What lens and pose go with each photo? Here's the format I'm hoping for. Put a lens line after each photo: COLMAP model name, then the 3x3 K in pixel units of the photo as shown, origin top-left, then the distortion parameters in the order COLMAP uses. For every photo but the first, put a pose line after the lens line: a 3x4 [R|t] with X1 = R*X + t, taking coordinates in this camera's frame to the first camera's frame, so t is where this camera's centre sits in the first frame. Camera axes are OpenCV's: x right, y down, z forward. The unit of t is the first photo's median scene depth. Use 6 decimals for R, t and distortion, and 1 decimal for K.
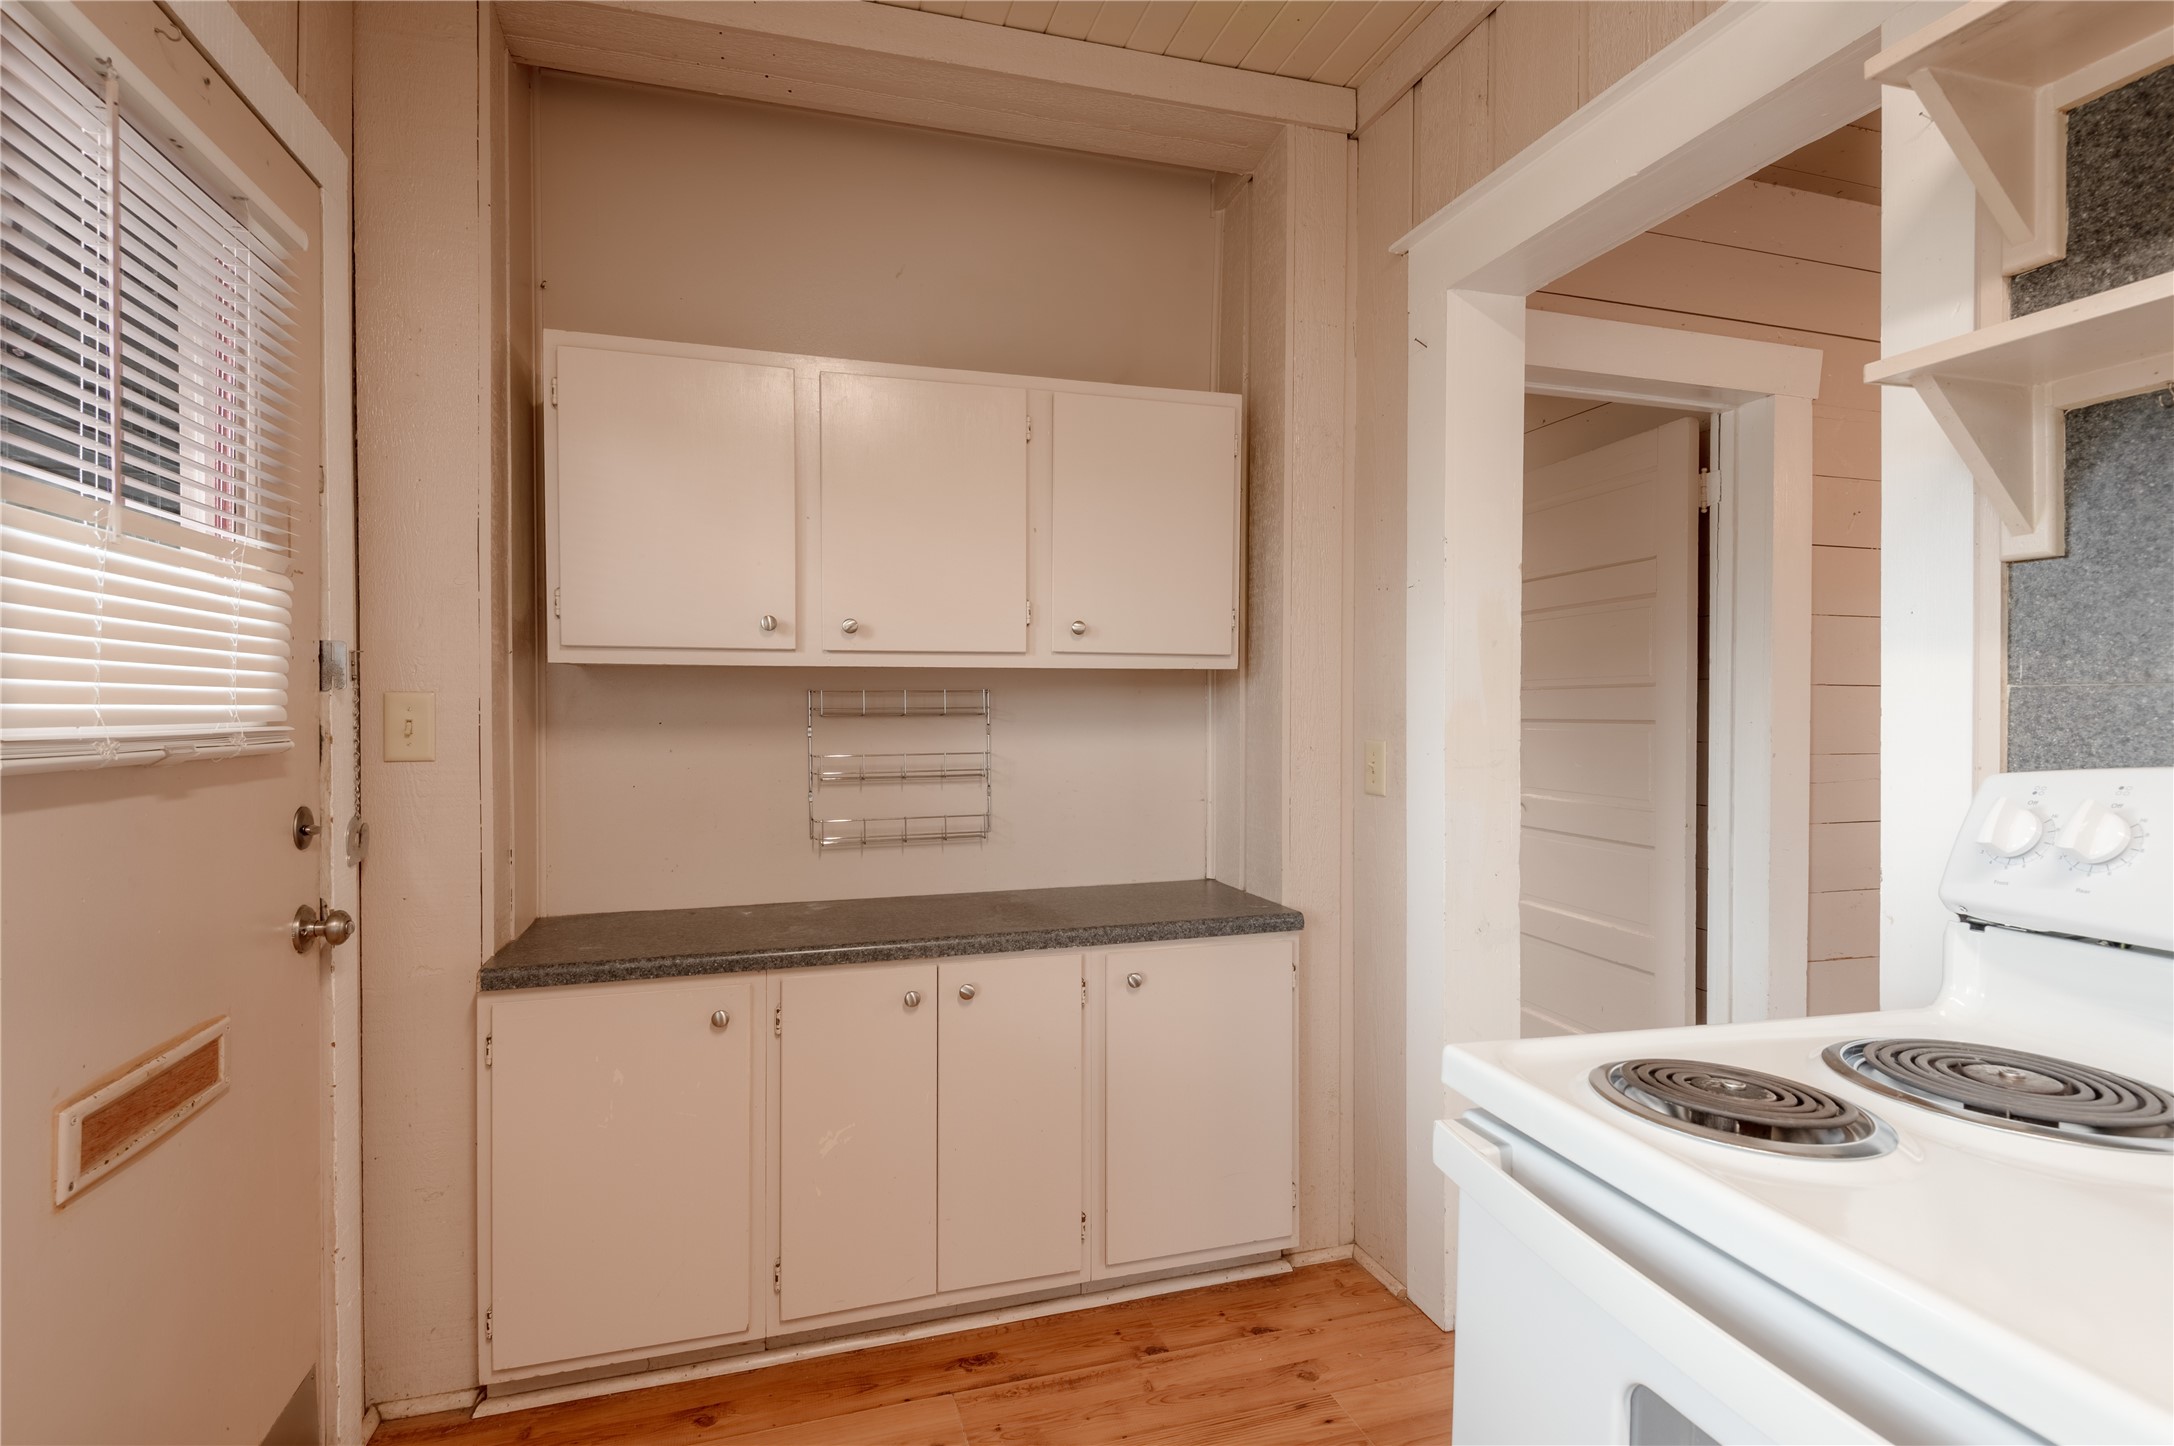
lens RADIAL K [[1003.4, 0, 1087.0], [0, 1003.4, 723.0], [0, 0, 1]] dist [-0.000673, -0.000260]
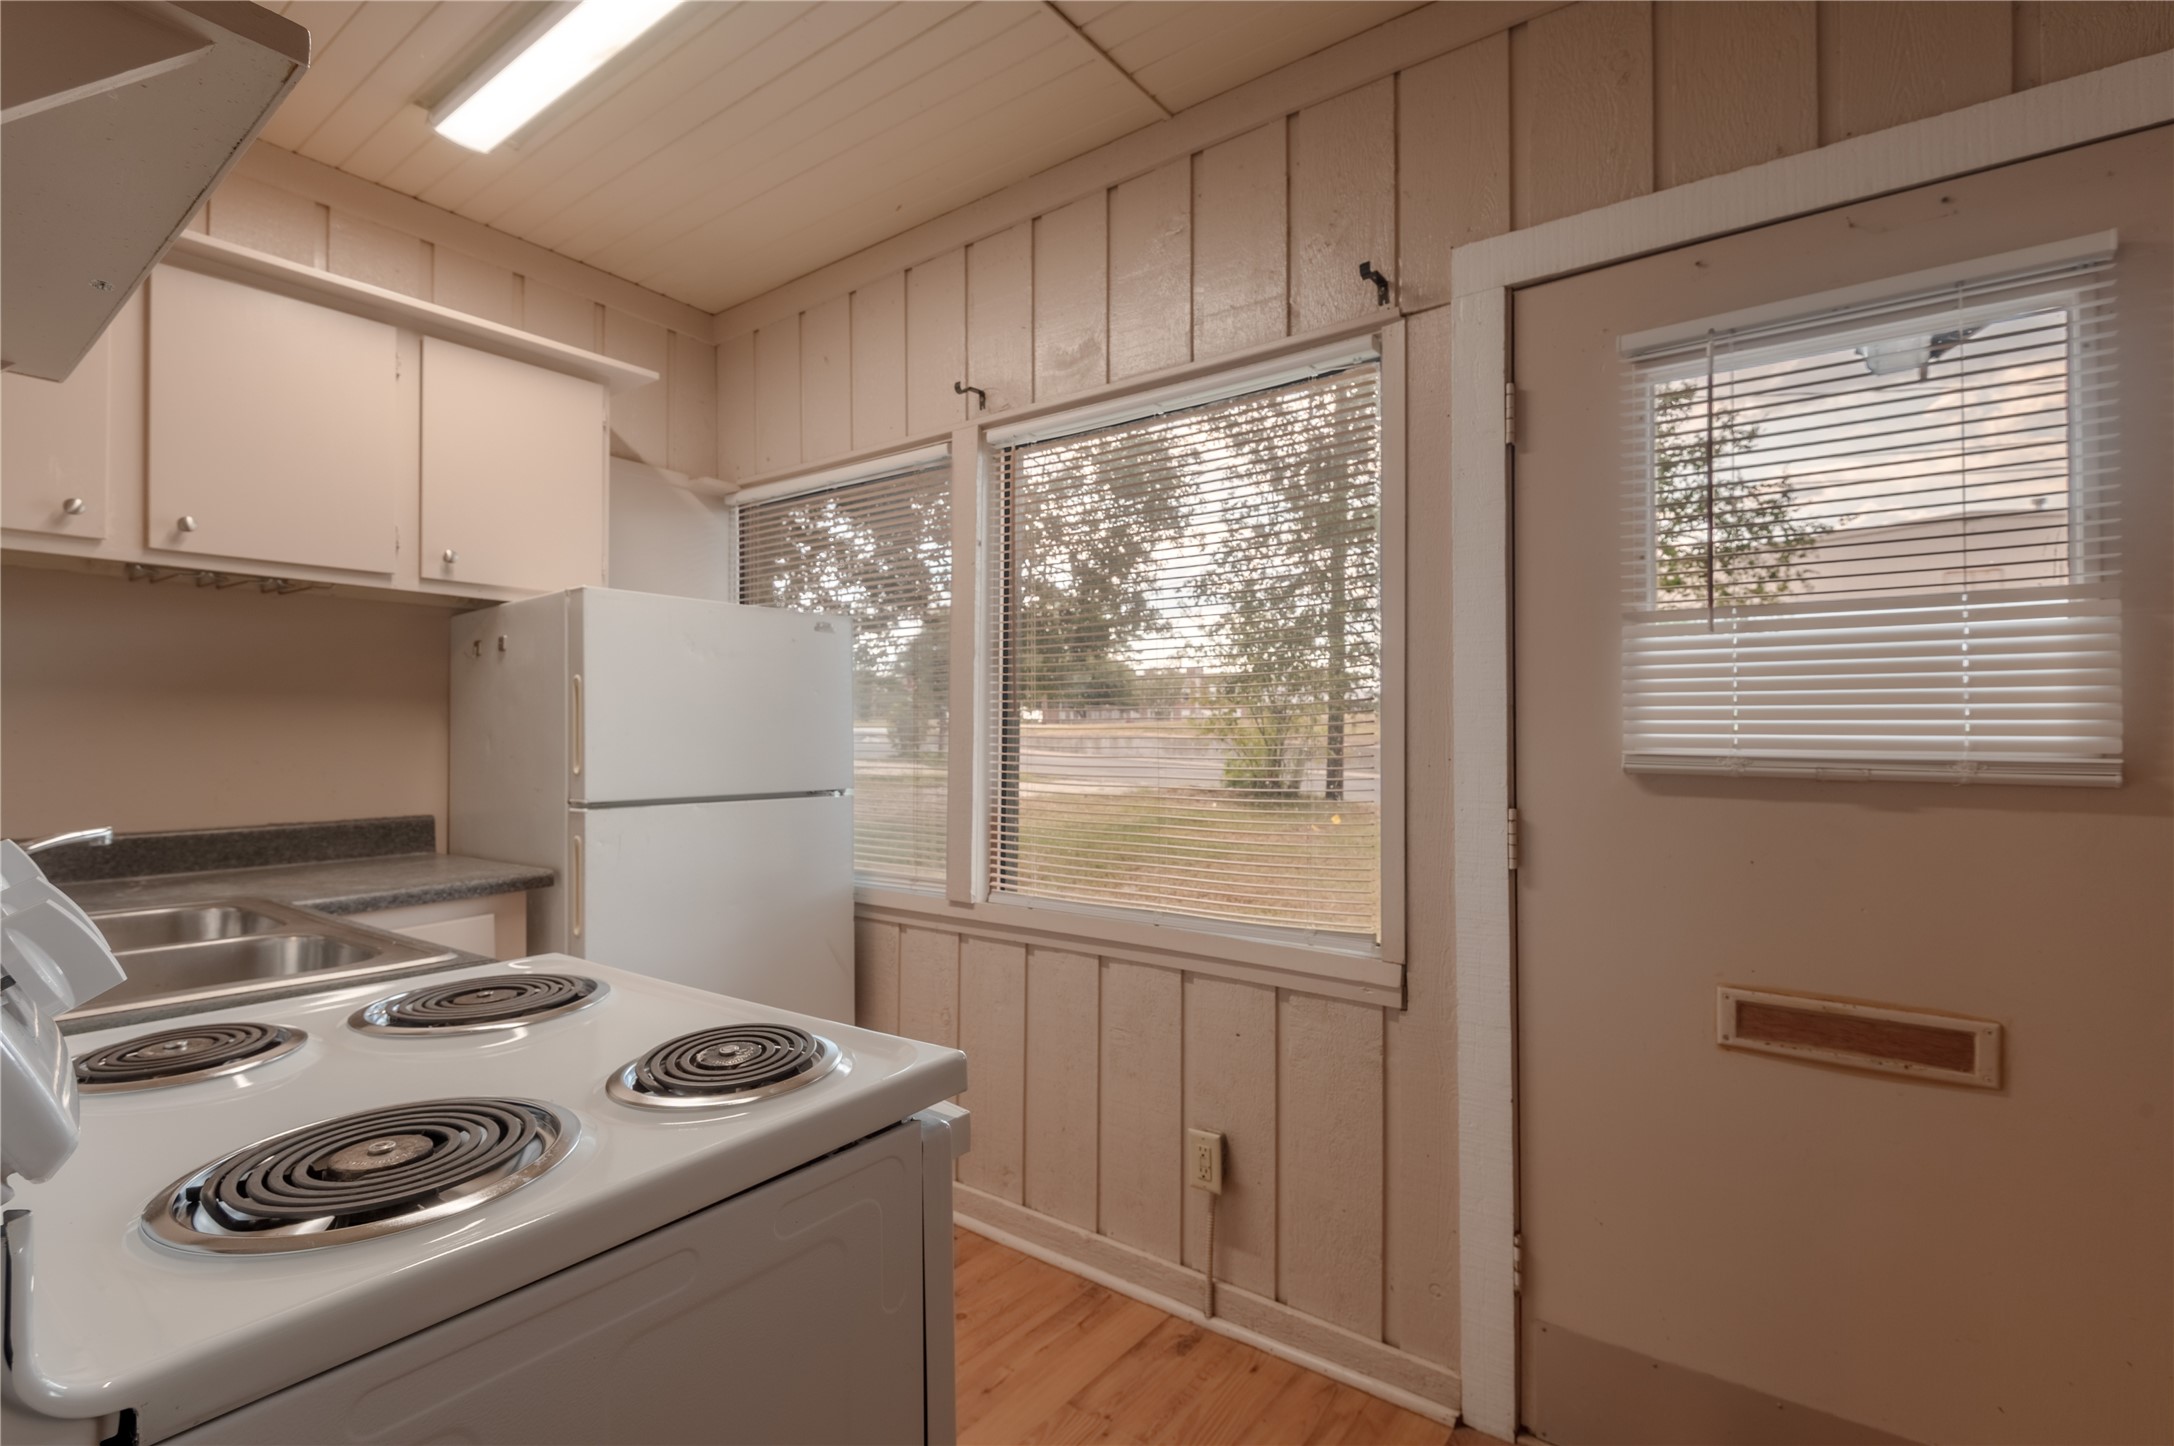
lens RADIAL K [[996.4, 0, 1087.0], [0, 996.4, 723.0], [0, 0, 1]] dist [0.001360, -0.001159]
pose [[-0.804056, -0.016531, -0.594324, 0.727867], [-0.019124, 0.999815, -0.001937, -0.013867], [0.594247, 0.009809, -0.804223, 1.622630]]
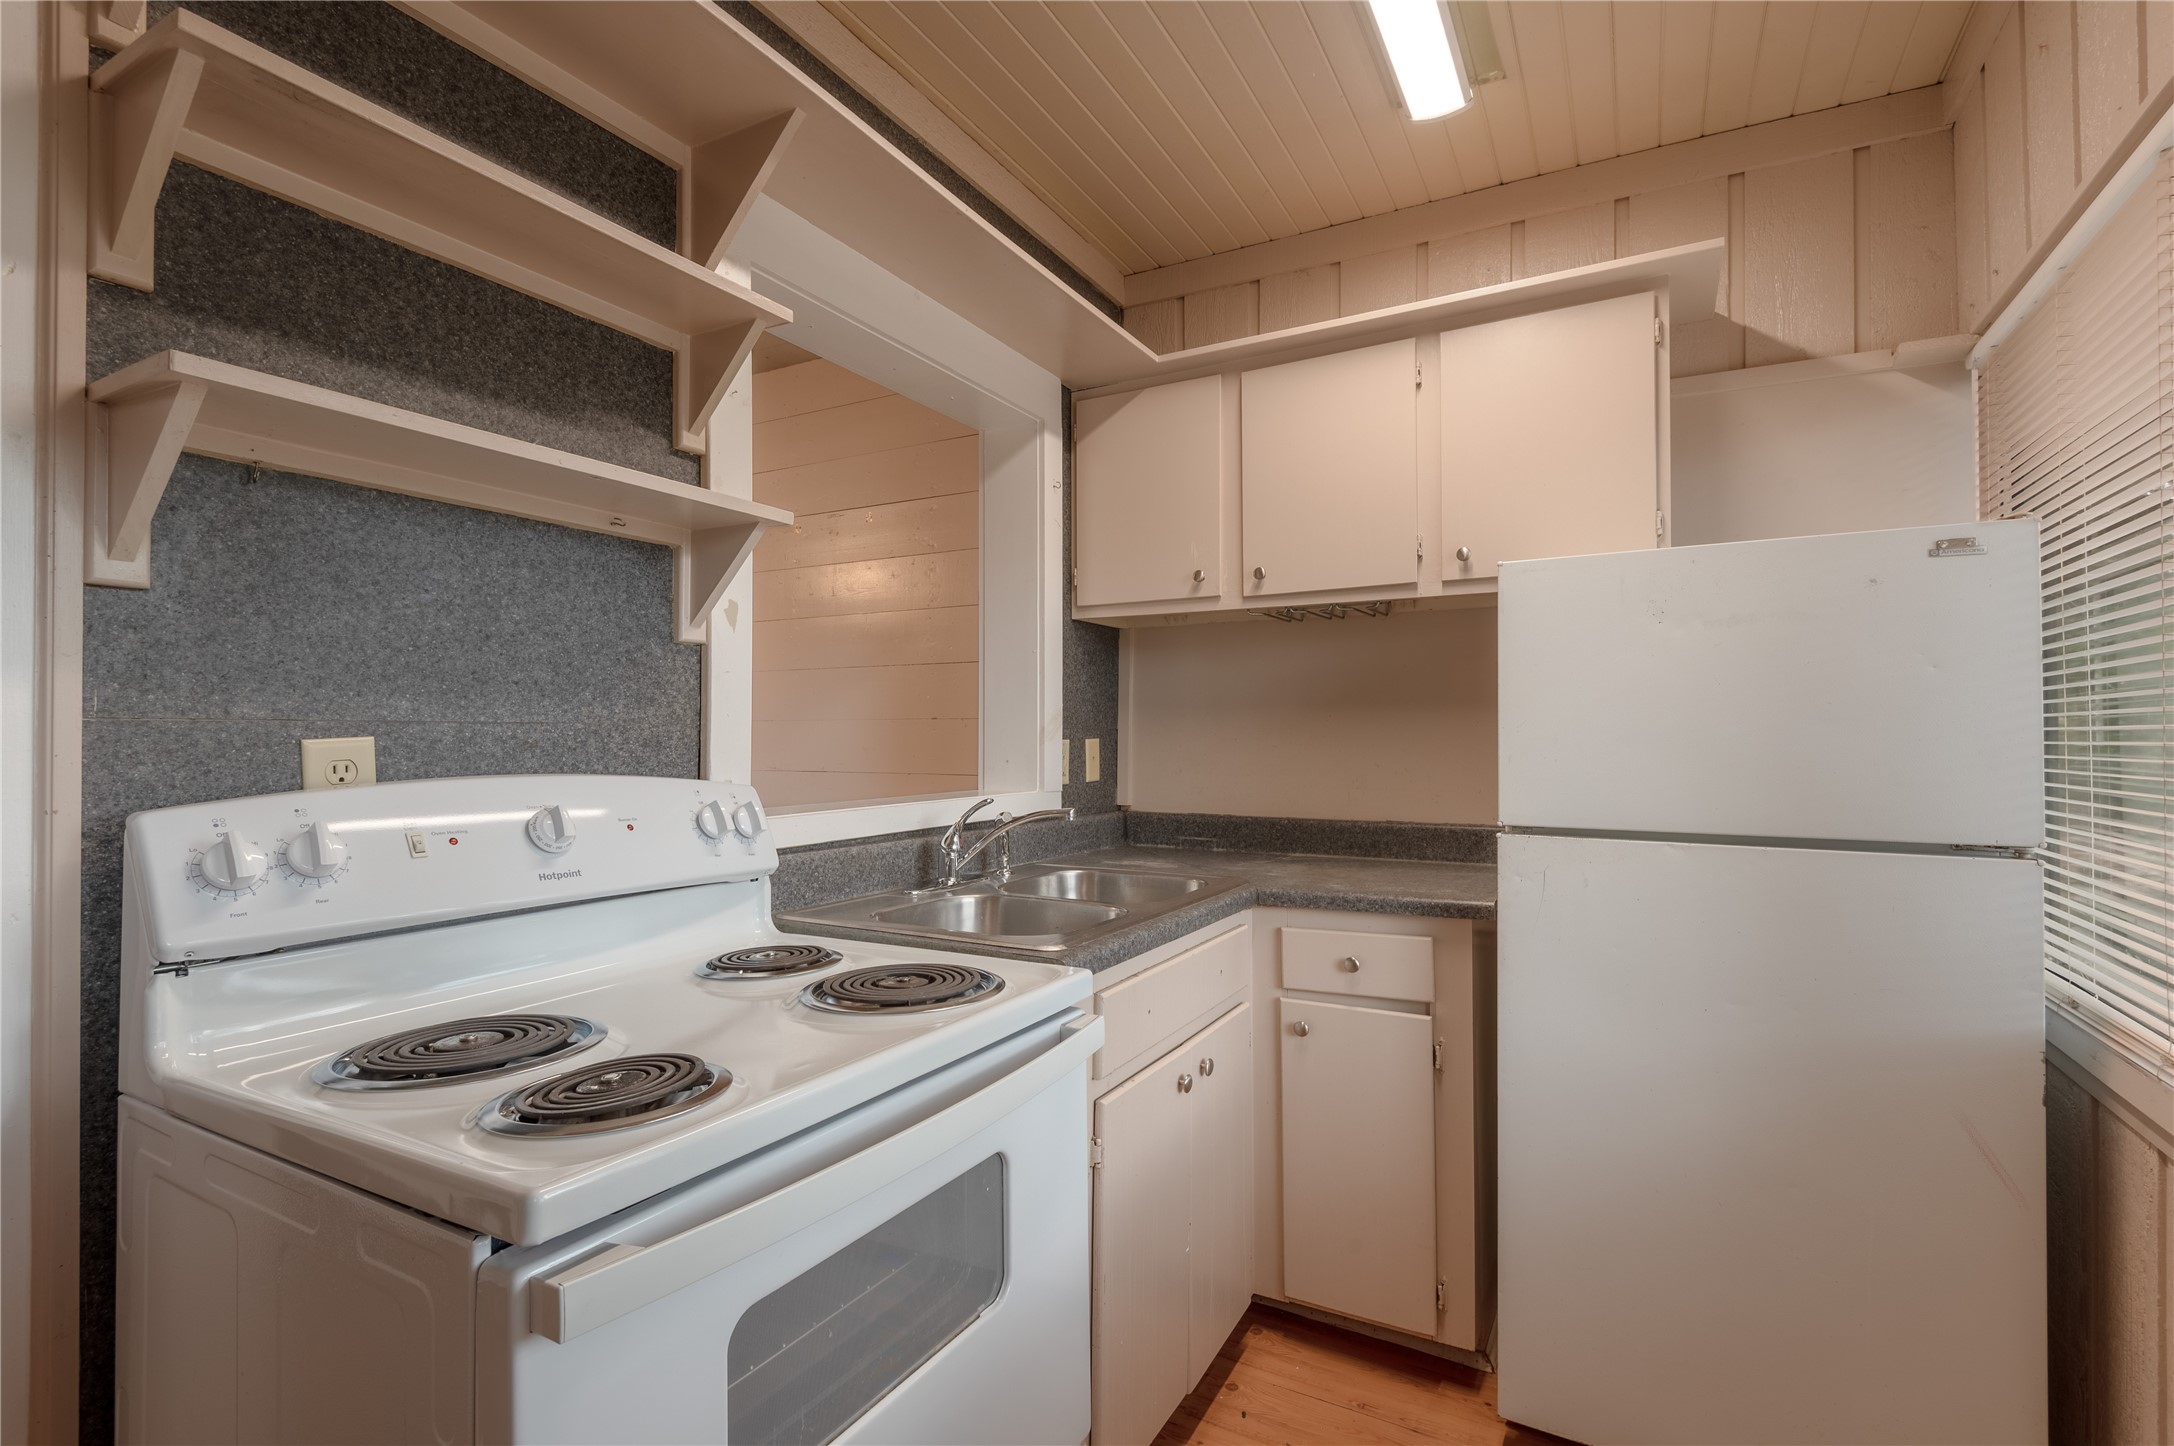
lens RADIAL K [[1024.0, 0, 1095.9], [0, 1024.0, 736.1], [0, 0, 1]] dist [0.001008, -0.000218]
pose [[-0.703730, -0.003376, 0.710459, -0.422998], [0.013759, 0.999736, 0.018379, -0.027834], [-0.710334, 0.022709, -0.703498, 1.075936]]
